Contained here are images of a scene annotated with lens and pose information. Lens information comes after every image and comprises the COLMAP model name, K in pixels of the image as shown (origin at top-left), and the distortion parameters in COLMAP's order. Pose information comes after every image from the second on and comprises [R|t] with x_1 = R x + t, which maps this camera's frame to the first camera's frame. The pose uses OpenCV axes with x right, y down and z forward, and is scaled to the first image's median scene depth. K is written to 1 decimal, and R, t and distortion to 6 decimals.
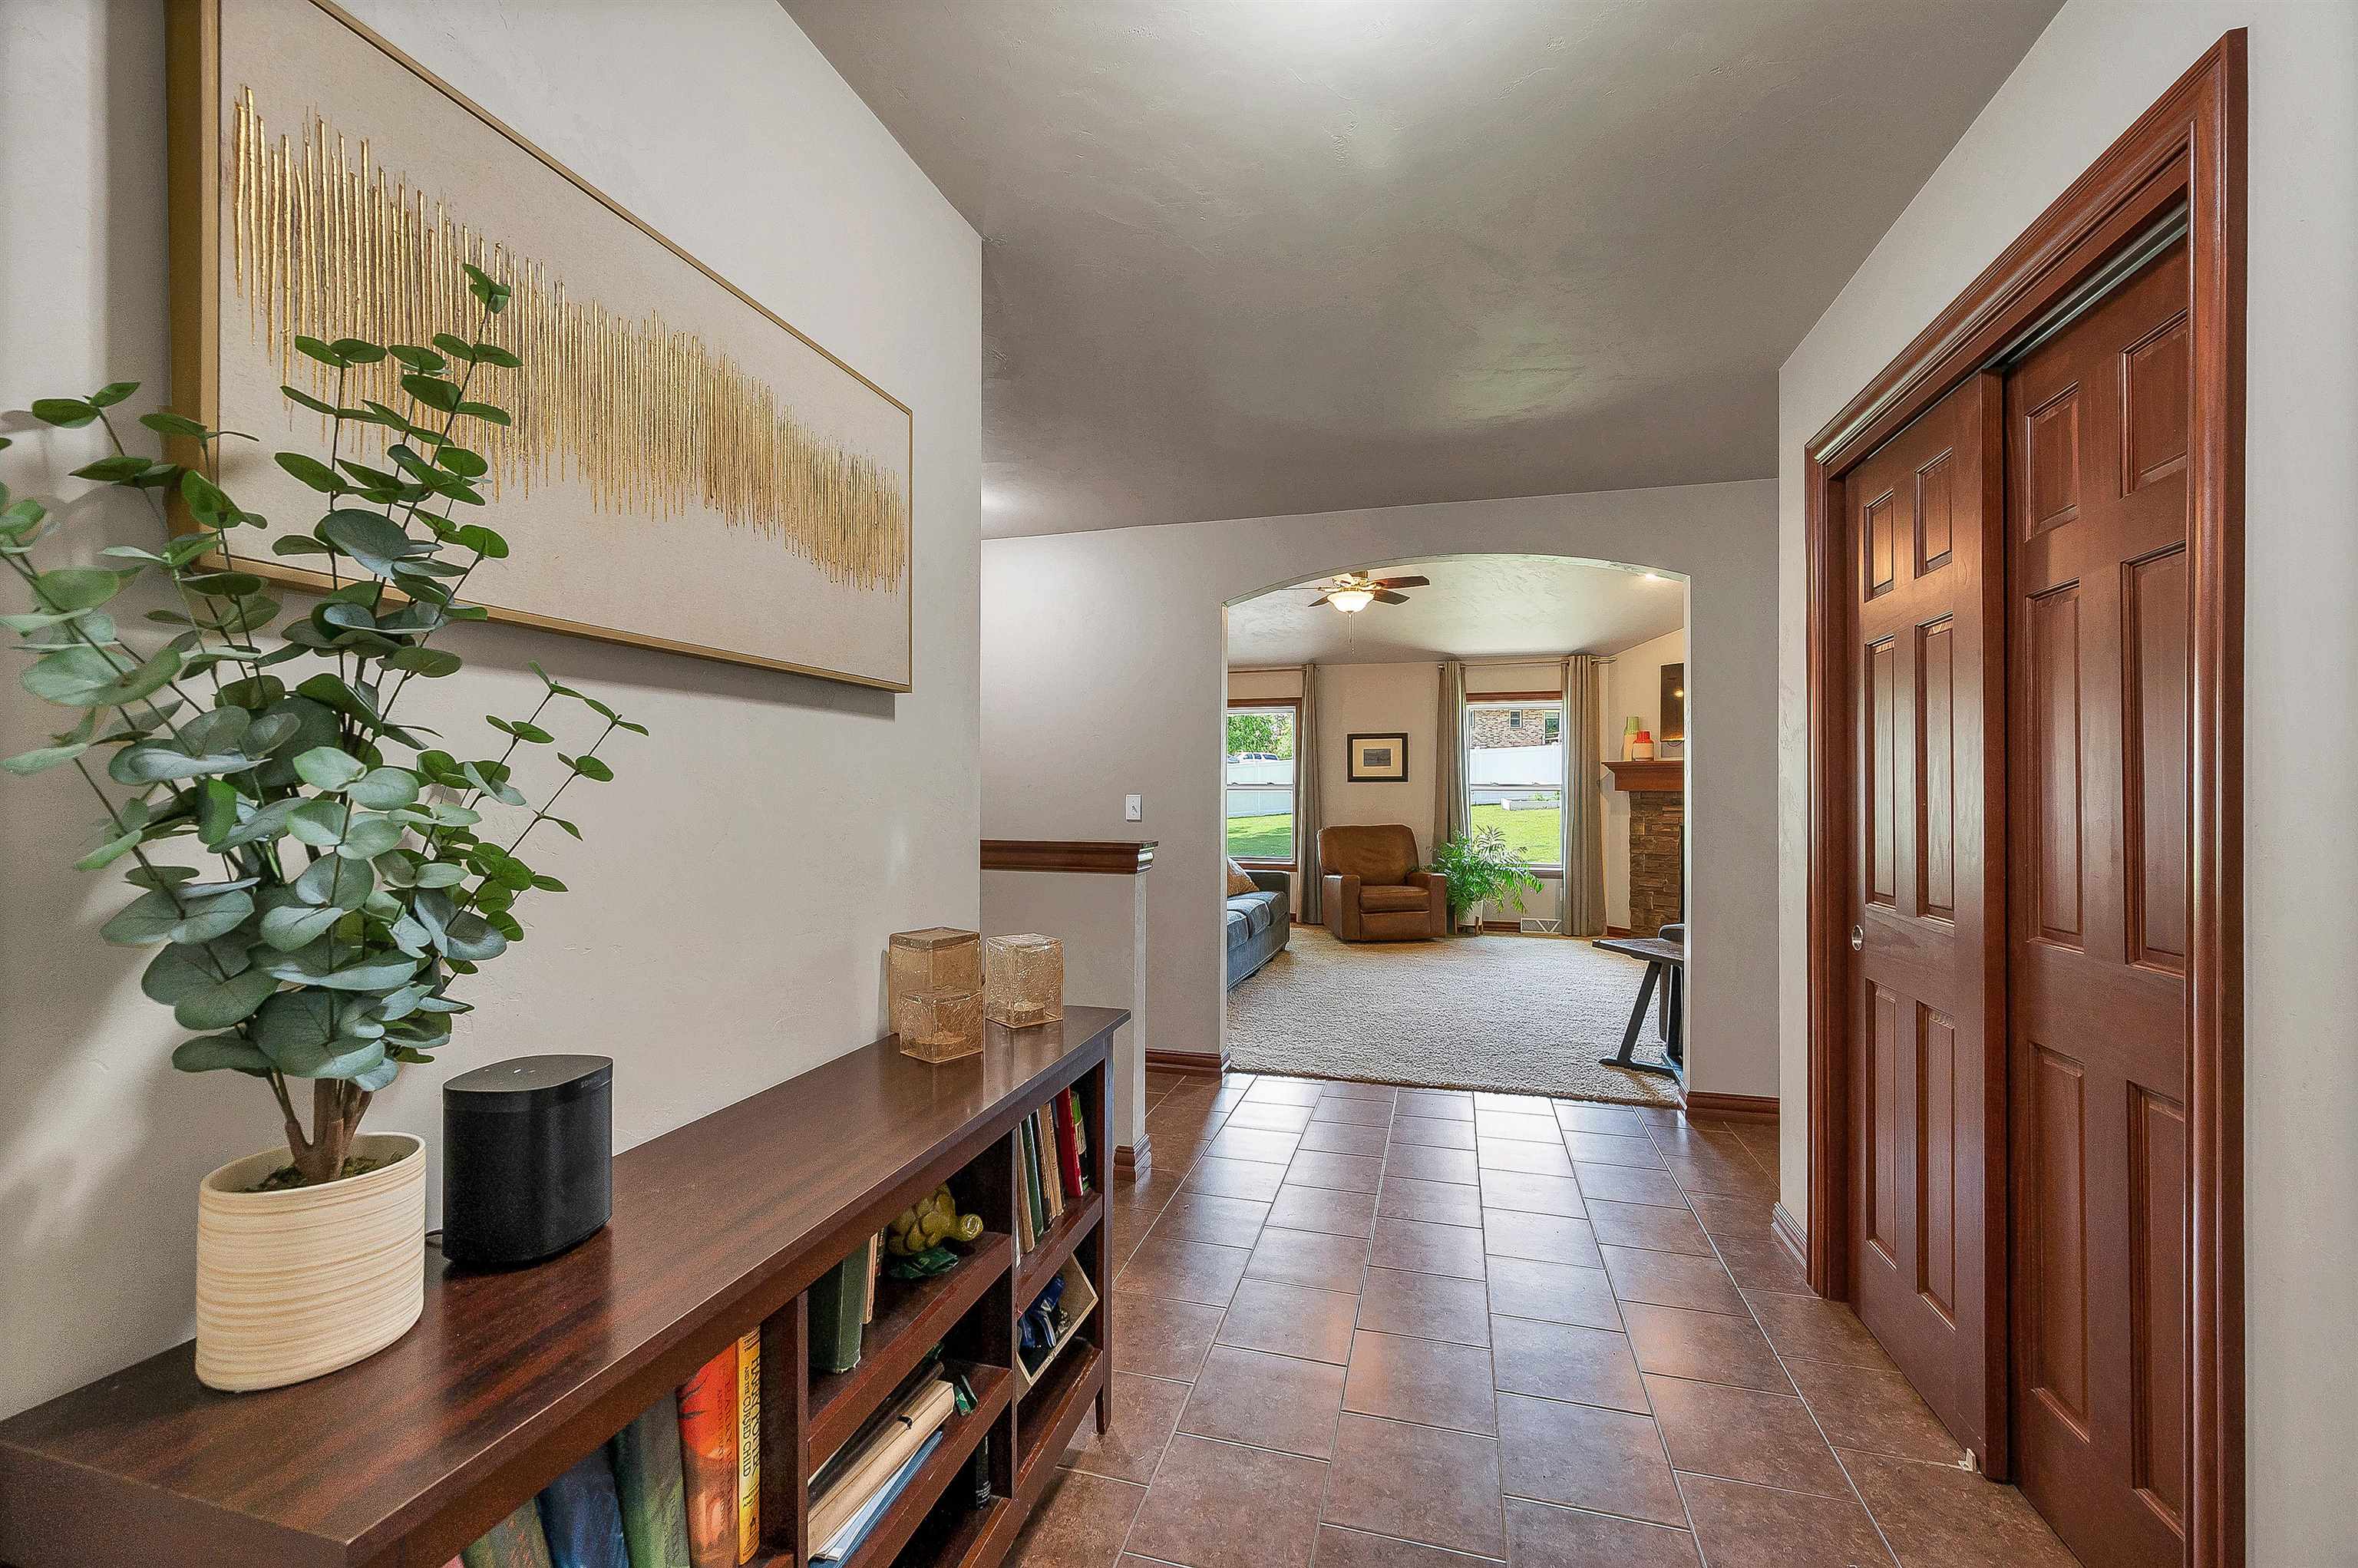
lens RADIAL K [[951.2, 0, 1184.4], [0, 951.2, 785.1], [0, 0, 1]] dist [0.000681, 0.000086]
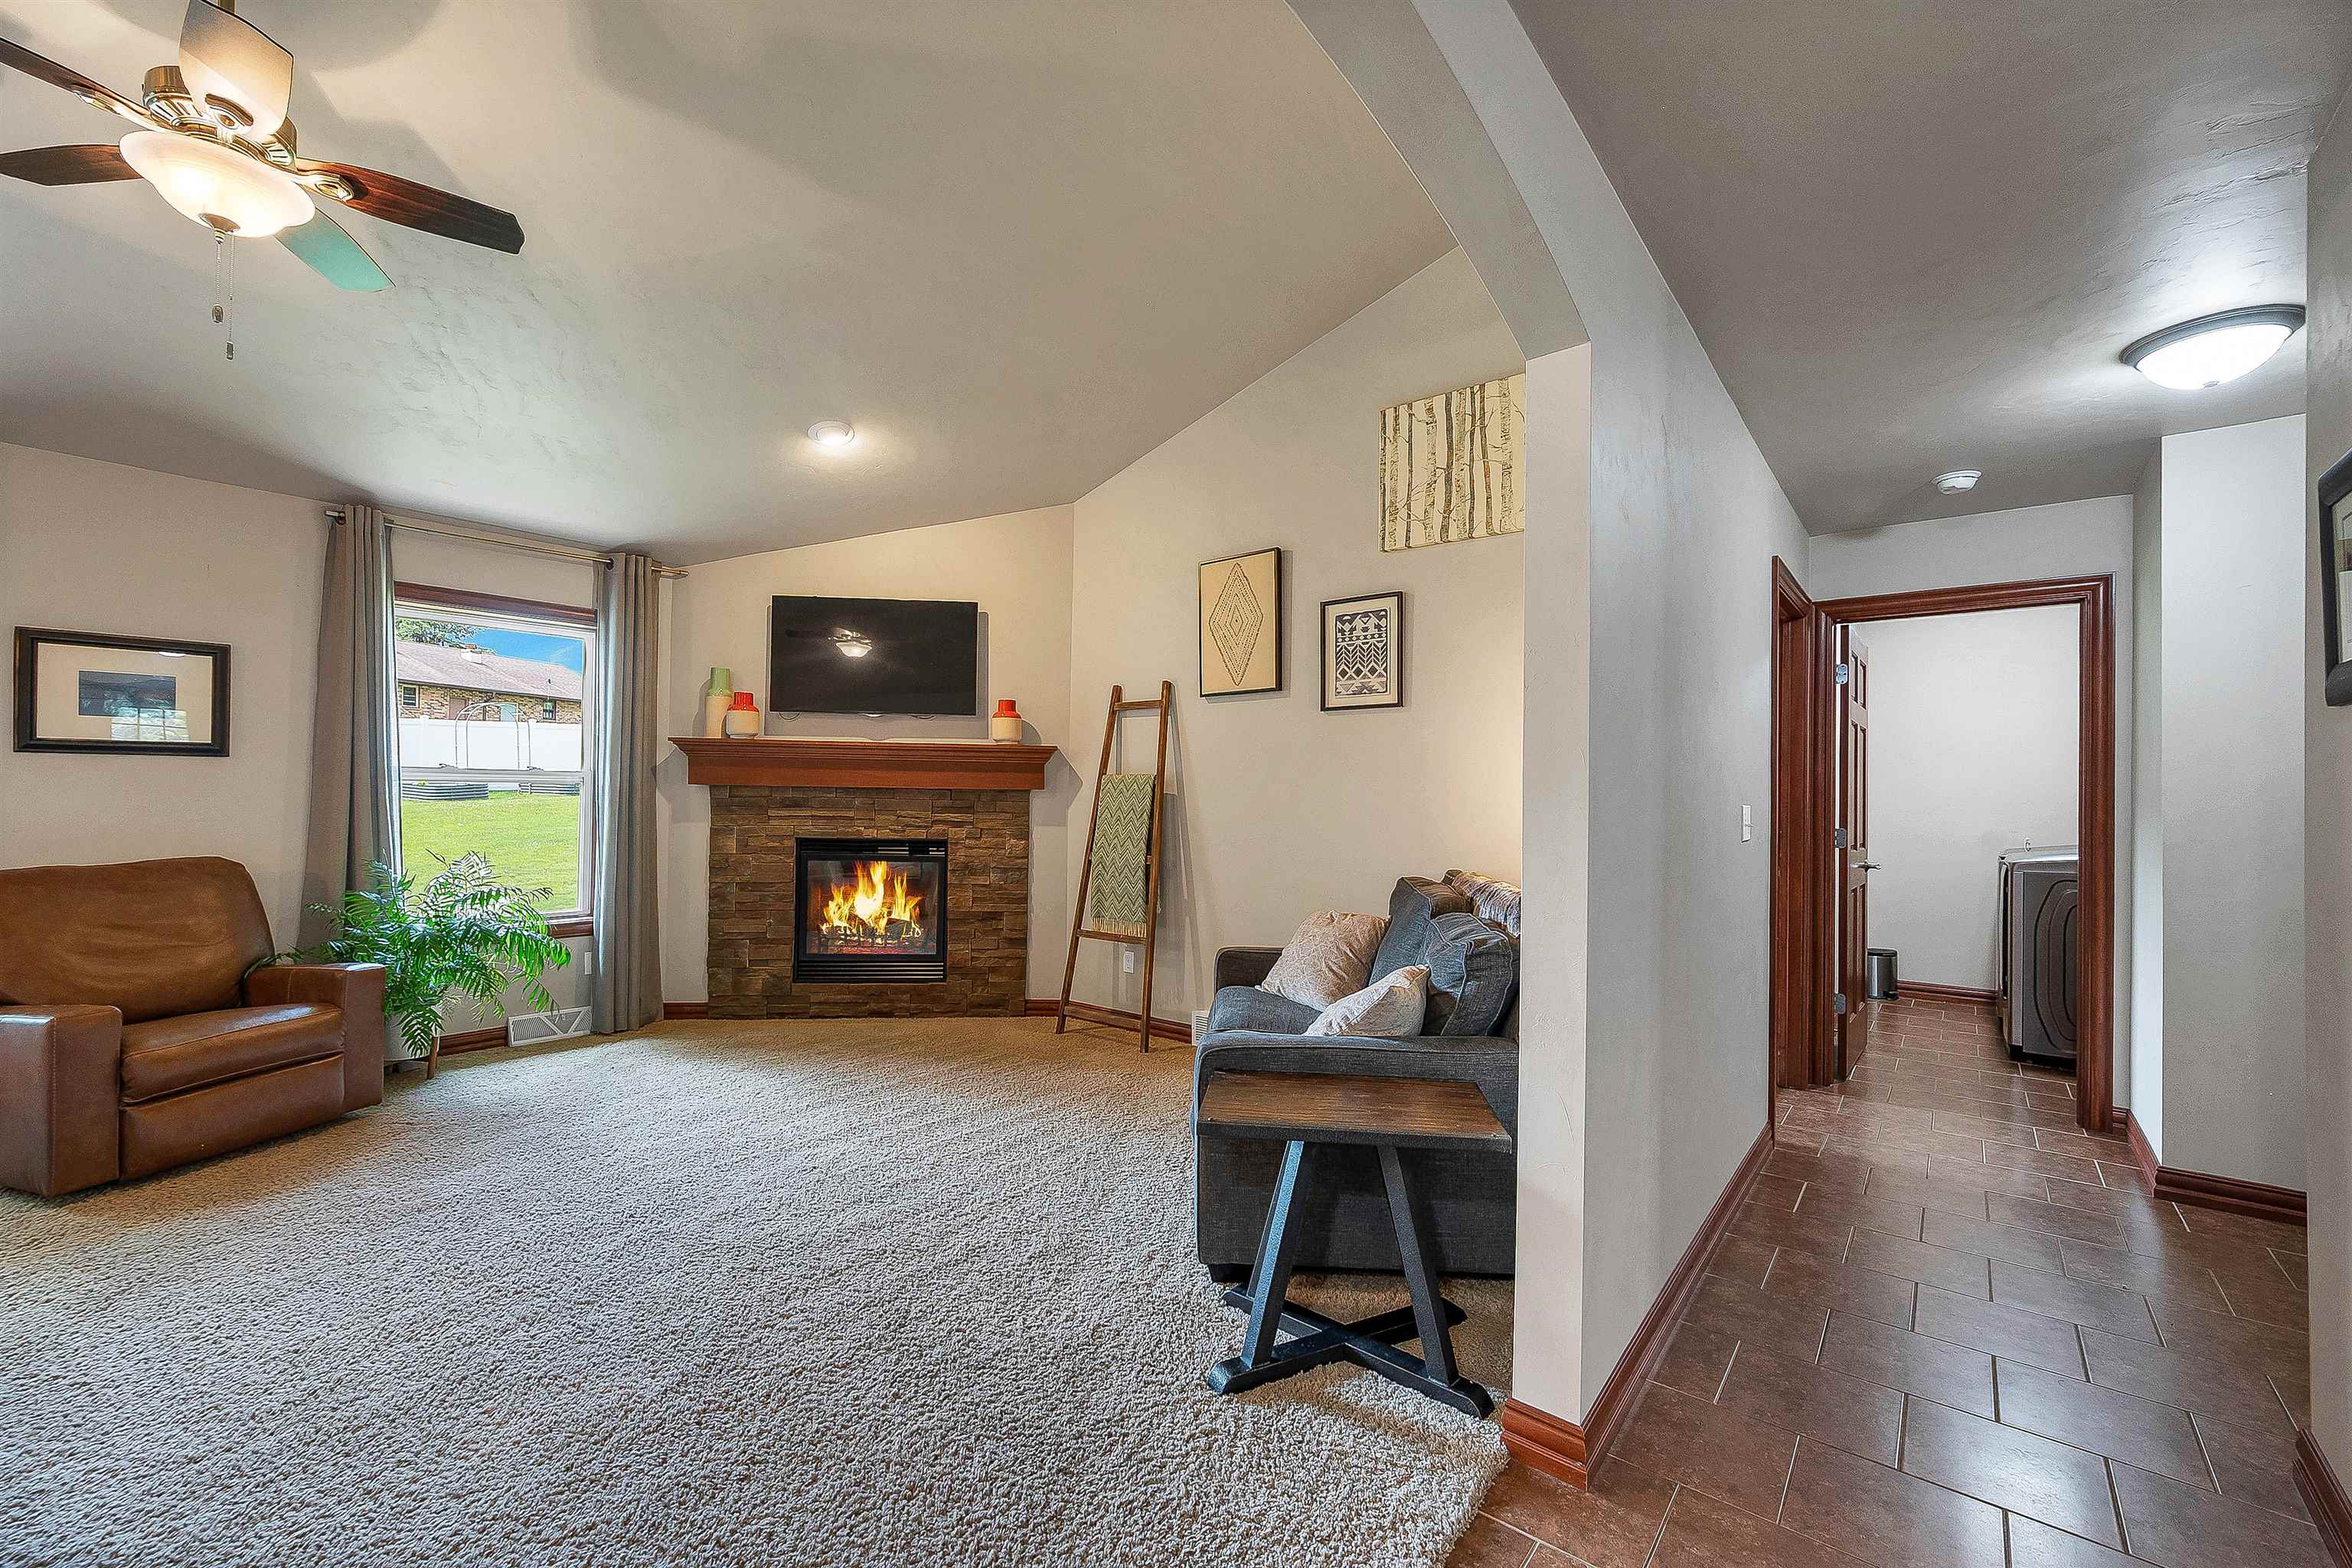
lens RADIAL K [[960.8, 0, 1178.4], [0, 960.8, 786.0], [0, 0, 1]] dist [-0.000363, -0.000138]
pose [[0.402447, 0.011734, 0.915368, 0.013599], [-0.018327, 0.999821, -0.004759, 0.007535], [-0.915260, -0.014860, 0.402590, 0.836645]]
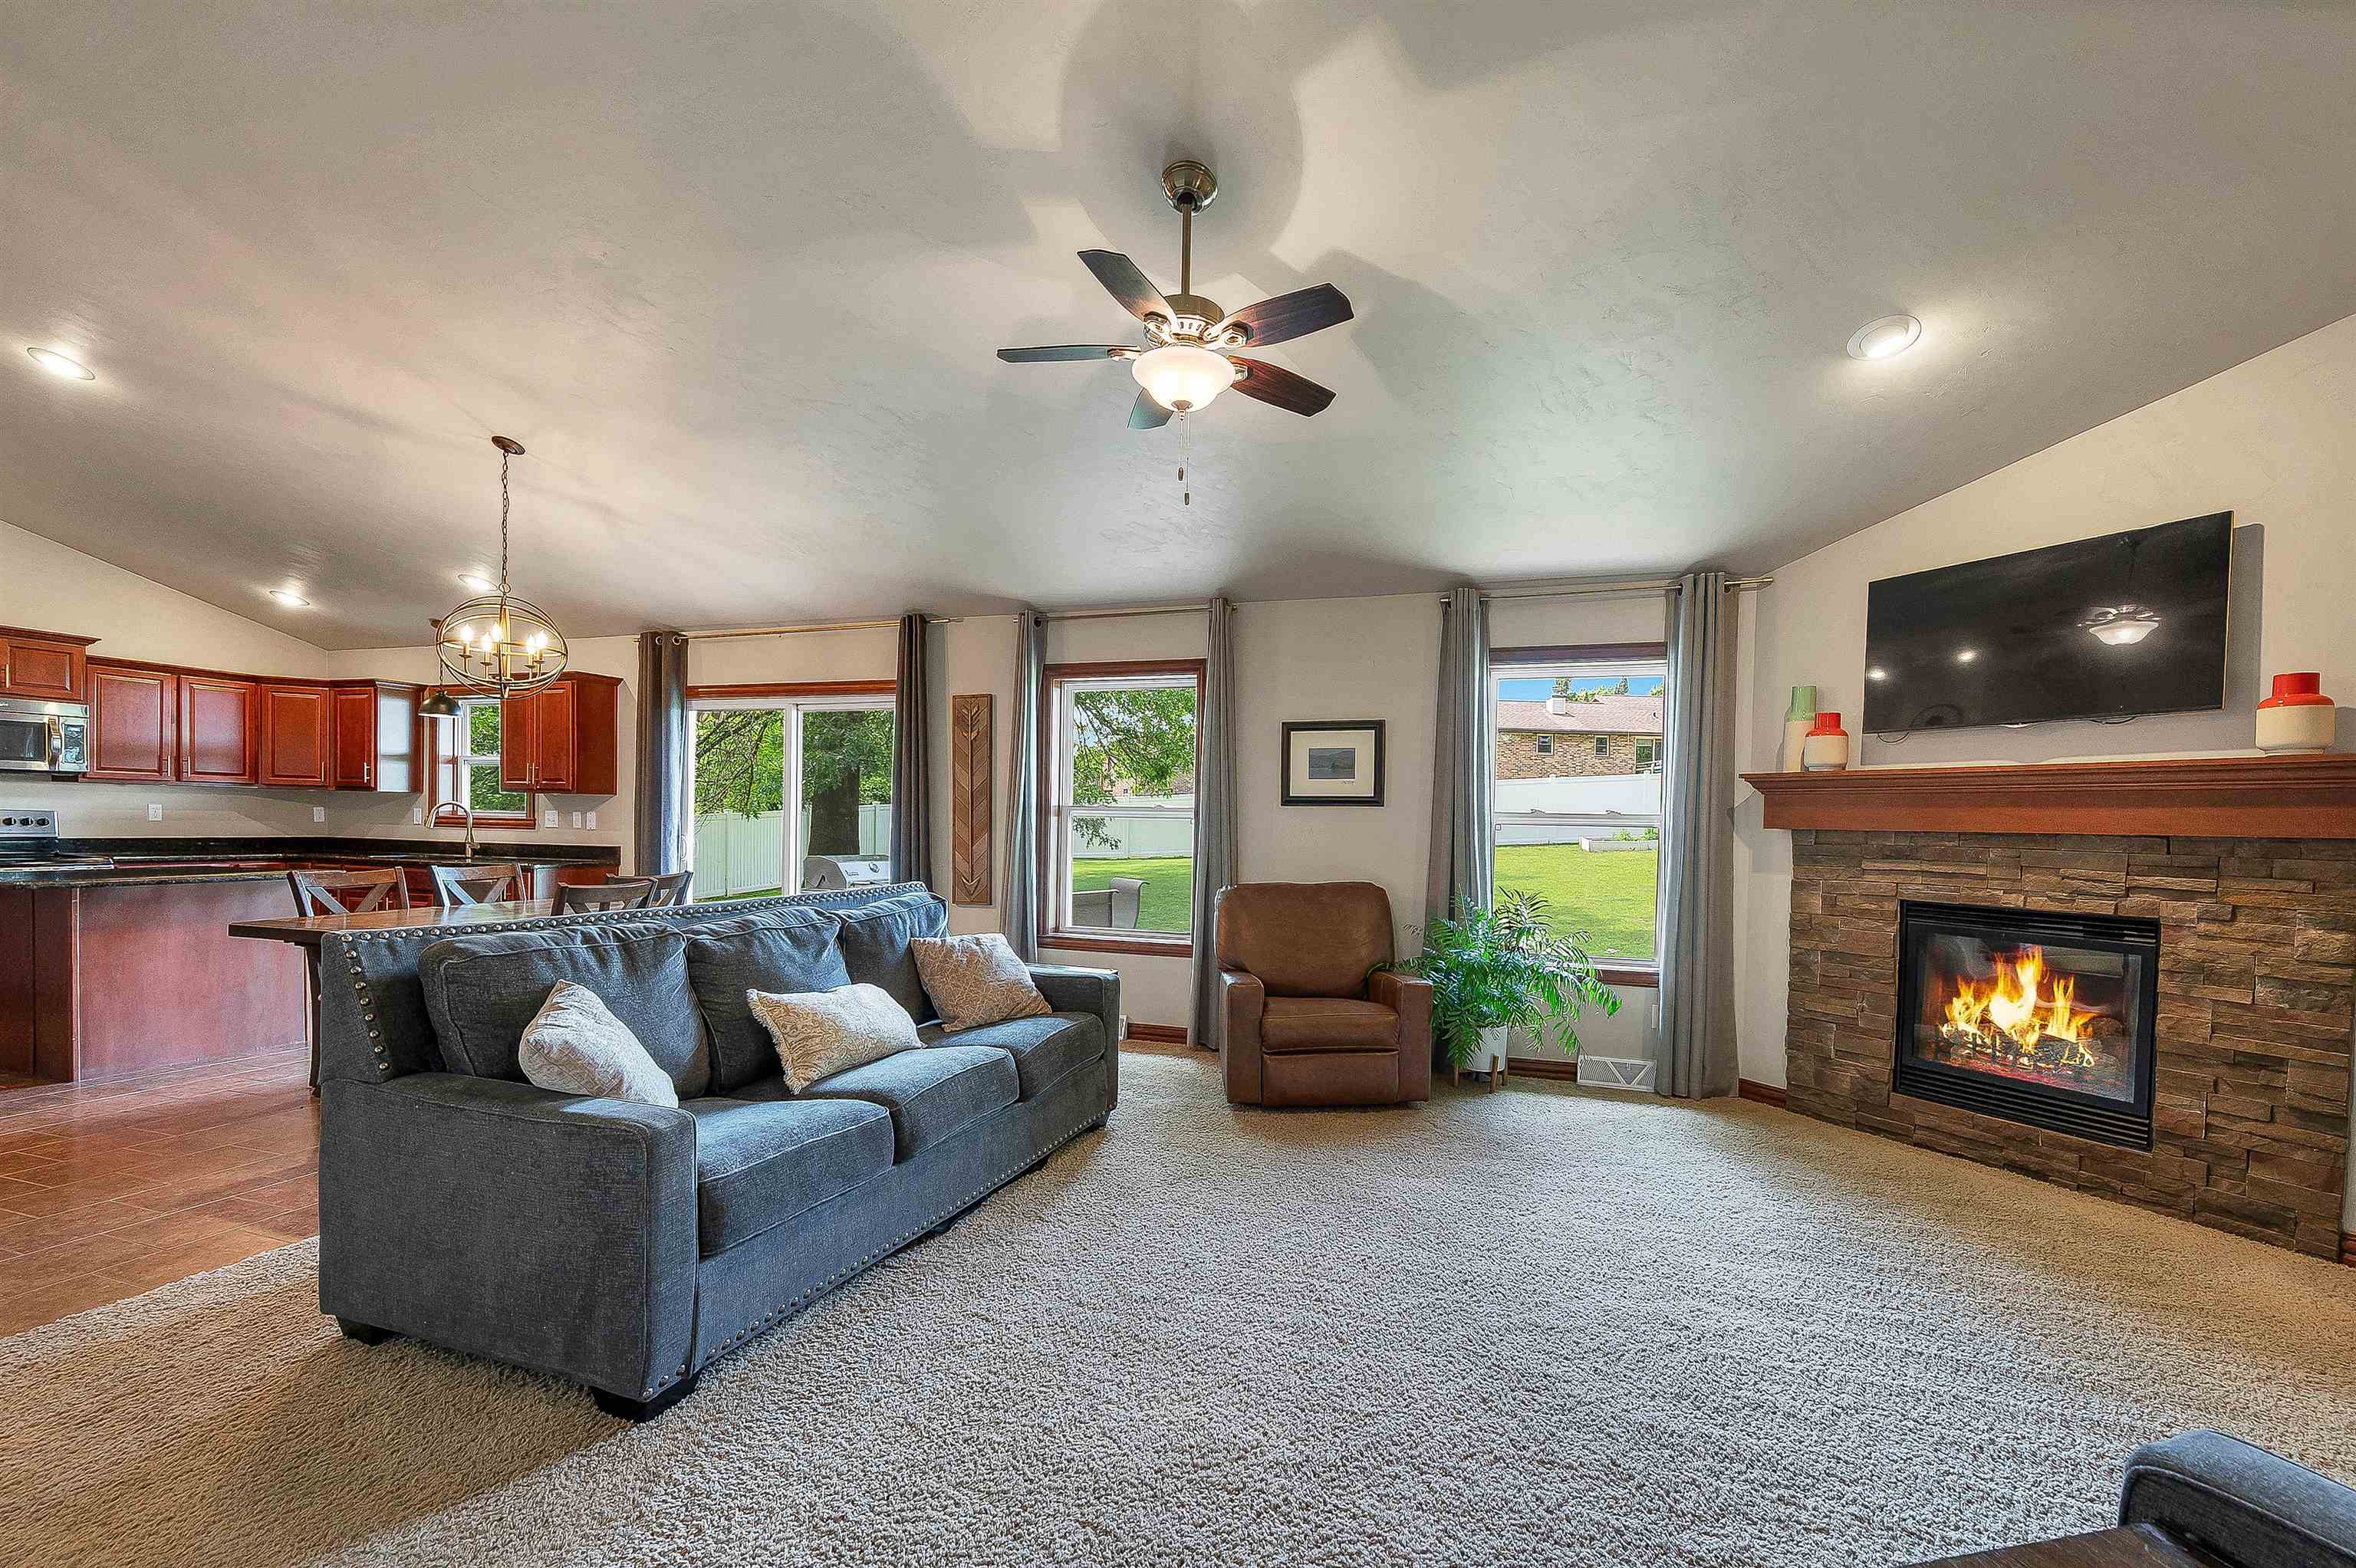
lens RADIAL K [[989.7, 0, 1203.3], [0, 989.7, 843.7], [0, 0, 1]] dist [-0.000927, -0.000317]
pose [[0.998631, 0.017474, -0.049301, 0.311379], [-0.016100, 0.999475, 0.028123, 0.007409], [0.049767, -0.027291, 0.998388, 0.802068]]
